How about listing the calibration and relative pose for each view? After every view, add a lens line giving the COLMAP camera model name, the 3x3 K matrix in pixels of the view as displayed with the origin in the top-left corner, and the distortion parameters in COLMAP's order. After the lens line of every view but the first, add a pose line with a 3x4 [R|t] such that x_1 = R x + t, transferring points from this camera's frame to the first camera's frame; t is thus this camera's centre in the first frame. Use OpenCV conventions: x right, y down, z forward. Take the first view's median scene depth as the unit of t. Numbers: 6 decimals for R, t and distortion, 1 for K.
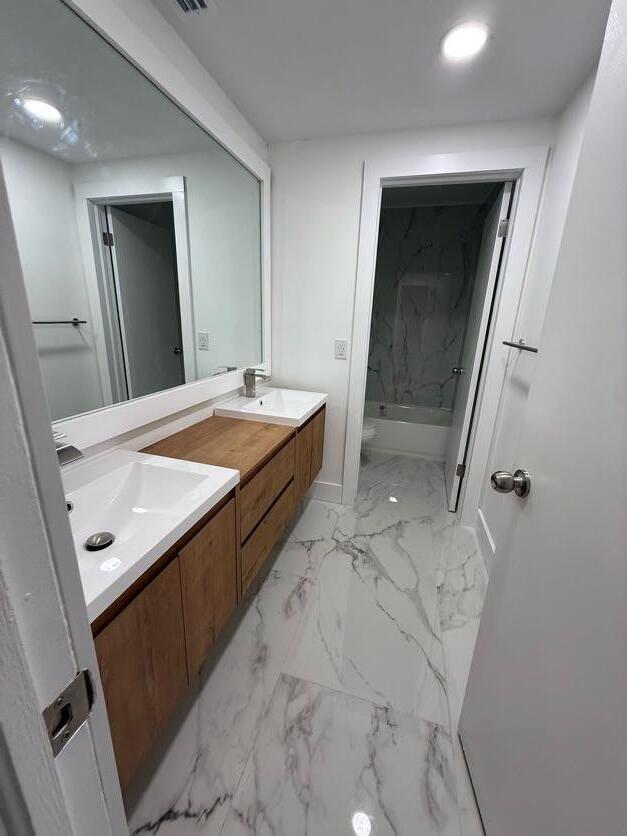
lens RADIAL K [[336.5, 0, 313.5], [0, 336.5, 418.0], [0, 0, 1]] dist [0.000690, 0.000055]
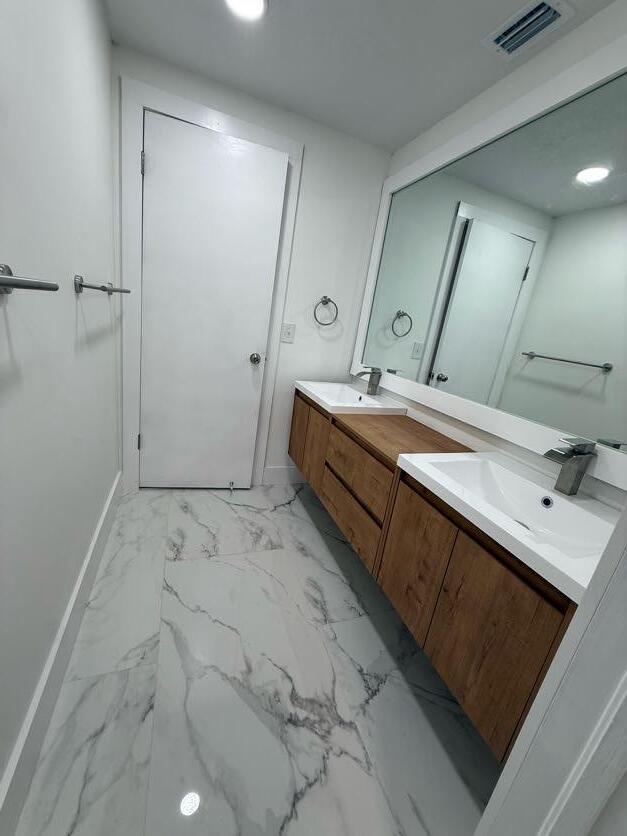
lens RADIAL K [[336.5, 0, 313.5], [0, 336.5, 418.0], [0, 0, 1]] dist [0.000690, 0.000055]
pose [[-0.795819, 0.012473, -0.605406, 0.575506], [-0.333945, 0.824965, 0.455975, -0.350398], [0.505126, 0.565046, -0.652358, 1.438245]]
